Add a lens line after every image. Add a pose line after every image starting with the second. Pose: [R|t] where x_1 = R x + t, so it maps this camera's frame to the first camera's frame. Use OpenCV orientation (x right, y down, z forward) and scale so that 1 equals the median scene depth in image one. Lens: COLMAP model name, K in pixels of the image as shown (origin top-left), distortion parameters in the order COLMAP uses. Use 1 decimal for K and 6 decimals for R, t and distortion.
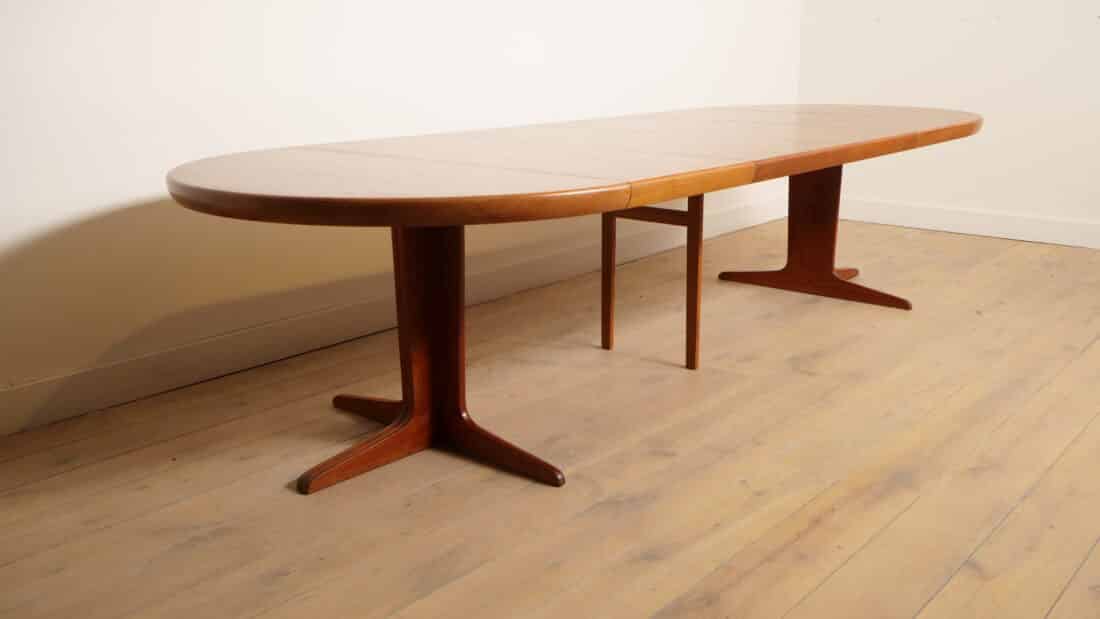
lens RADIAL K [[1030.4, 0, 550.0], [0, 1030.4, 309.5], [0, 0, 1]] dist [-0.010804, -0.006665]
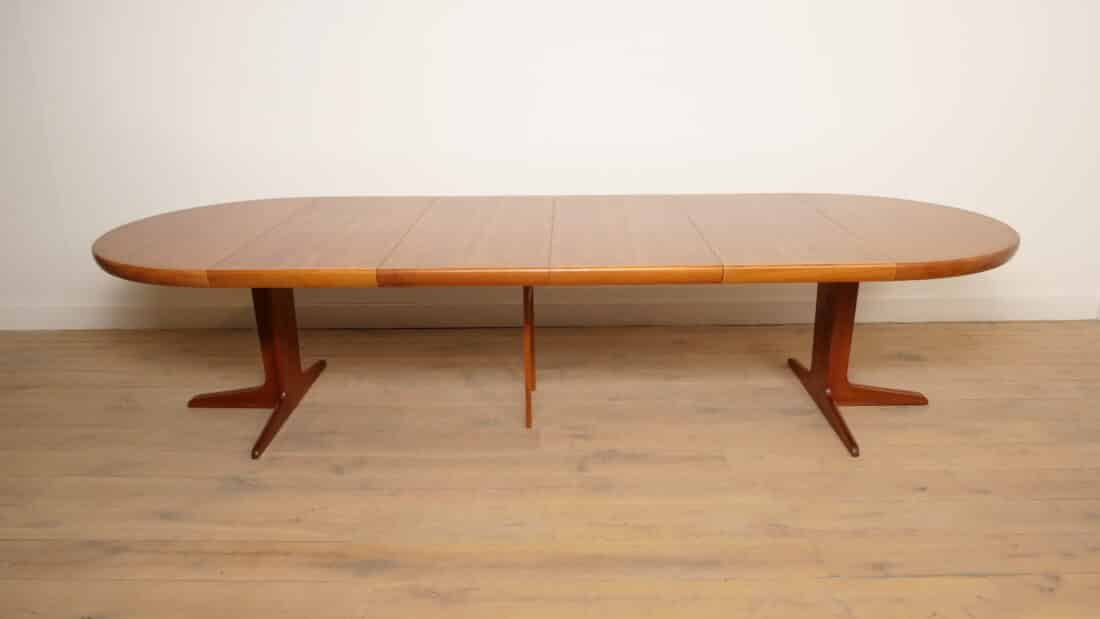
lens RADIAL K [[808.2, 0, 550.0], [0, 808.2, 309.5], [0, 0, 1]] dist [-0.059652, 0.039342]
pose [[0.637930, 0.237992, -0.732397, 0.987999], [-0.187500, 0.970429, 0.152025, -0.268308], [0.746919, 0.040343, 0.663690, 0.504240]]
